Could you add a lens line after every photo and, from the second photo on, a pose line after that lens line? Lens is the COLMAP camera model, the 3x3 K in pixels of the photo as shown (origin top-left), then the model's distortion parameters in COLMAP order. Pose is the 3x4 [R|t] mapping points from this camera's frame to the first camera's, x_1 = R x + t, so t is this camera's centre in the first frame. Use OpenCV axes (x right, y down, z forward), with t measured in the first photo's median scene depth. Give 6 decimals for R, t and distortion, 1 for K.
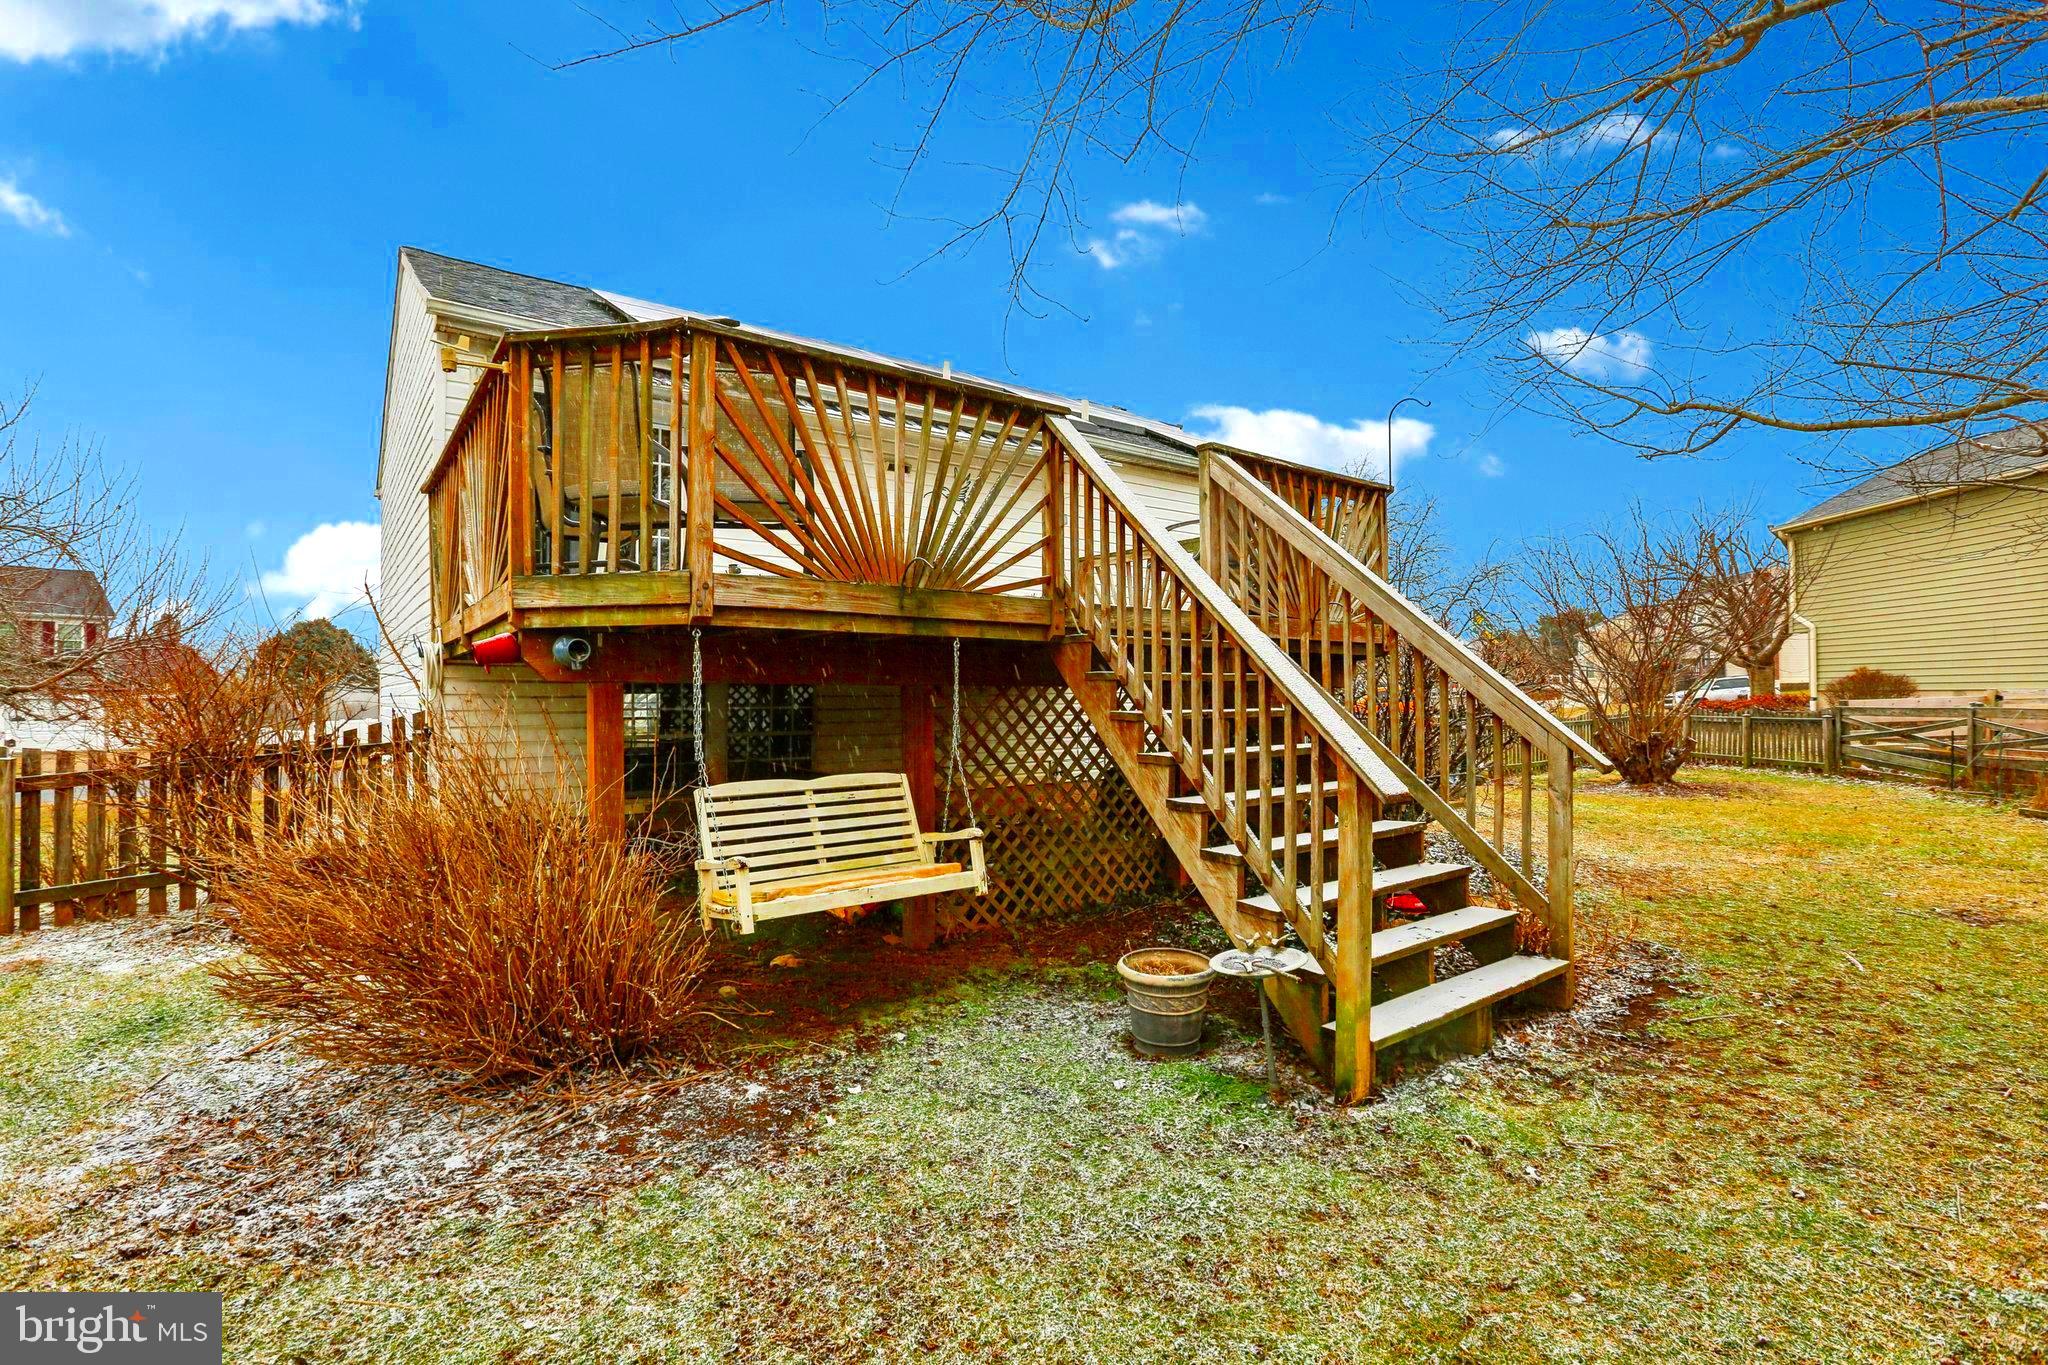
lens RADIAL K [[965.2, 0, 1016.4], [0, 965.2, 686.9], [0, 0, 1]] dist [-0.027575, 0.000628]
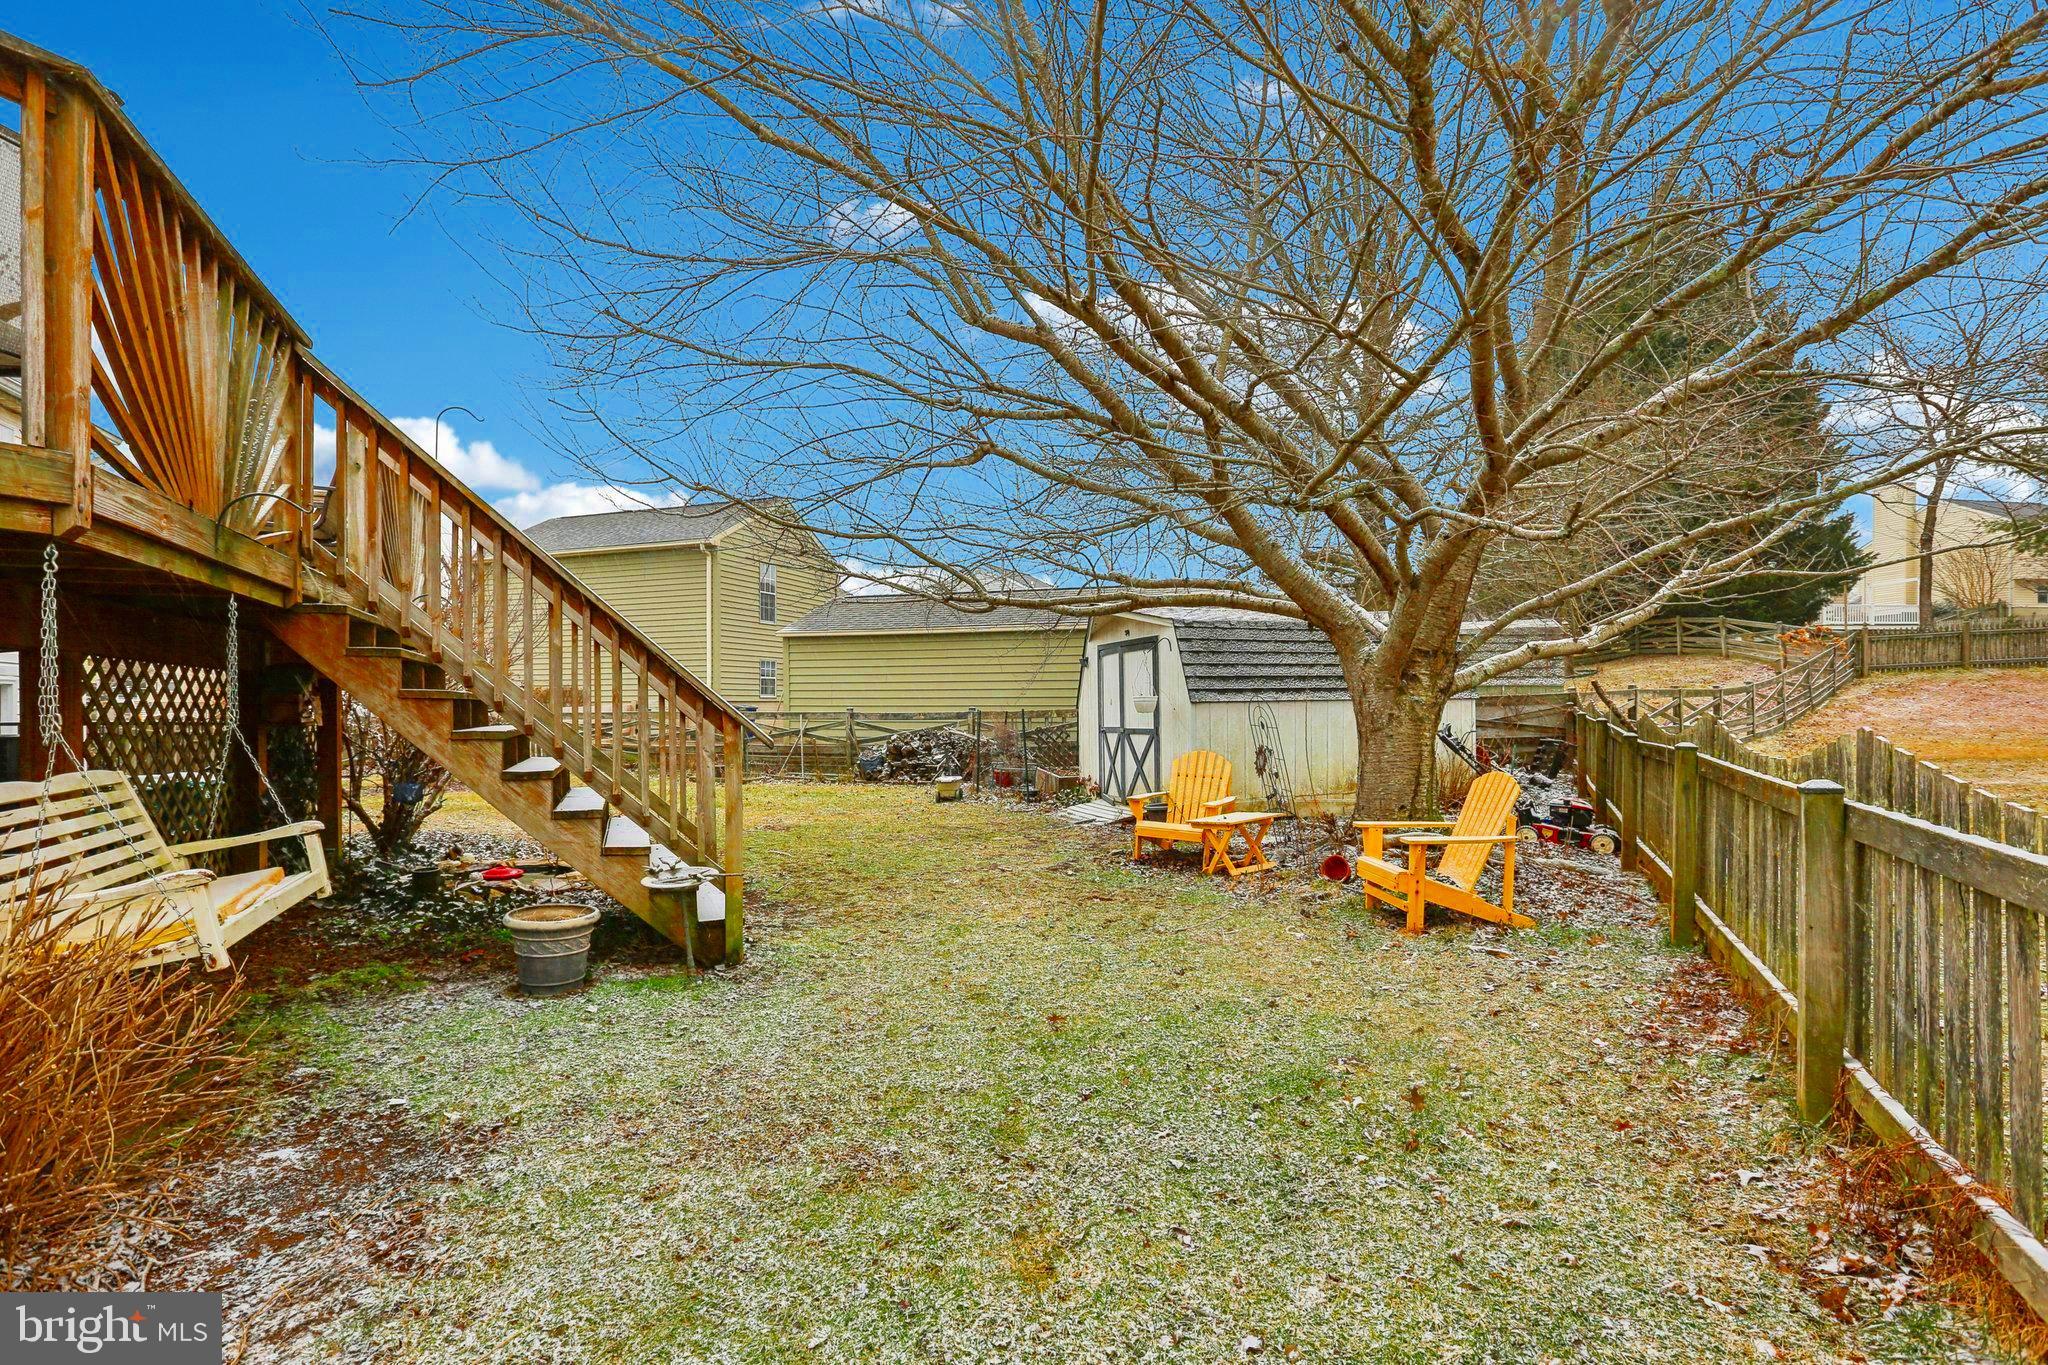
lens RADIAL K [[965.2, 0, 1027.8], [0, 965.2, 695.7], [0, 0, 1]] dist [-0.027575, 0.000628]
pose [[0.243300, 0.013056, 0.969863, -0.709460], [-0.003477, 0.999915, -0.012588, 0.043894], [-0.969945, -0.000309, 0.243325, 0.179848]]
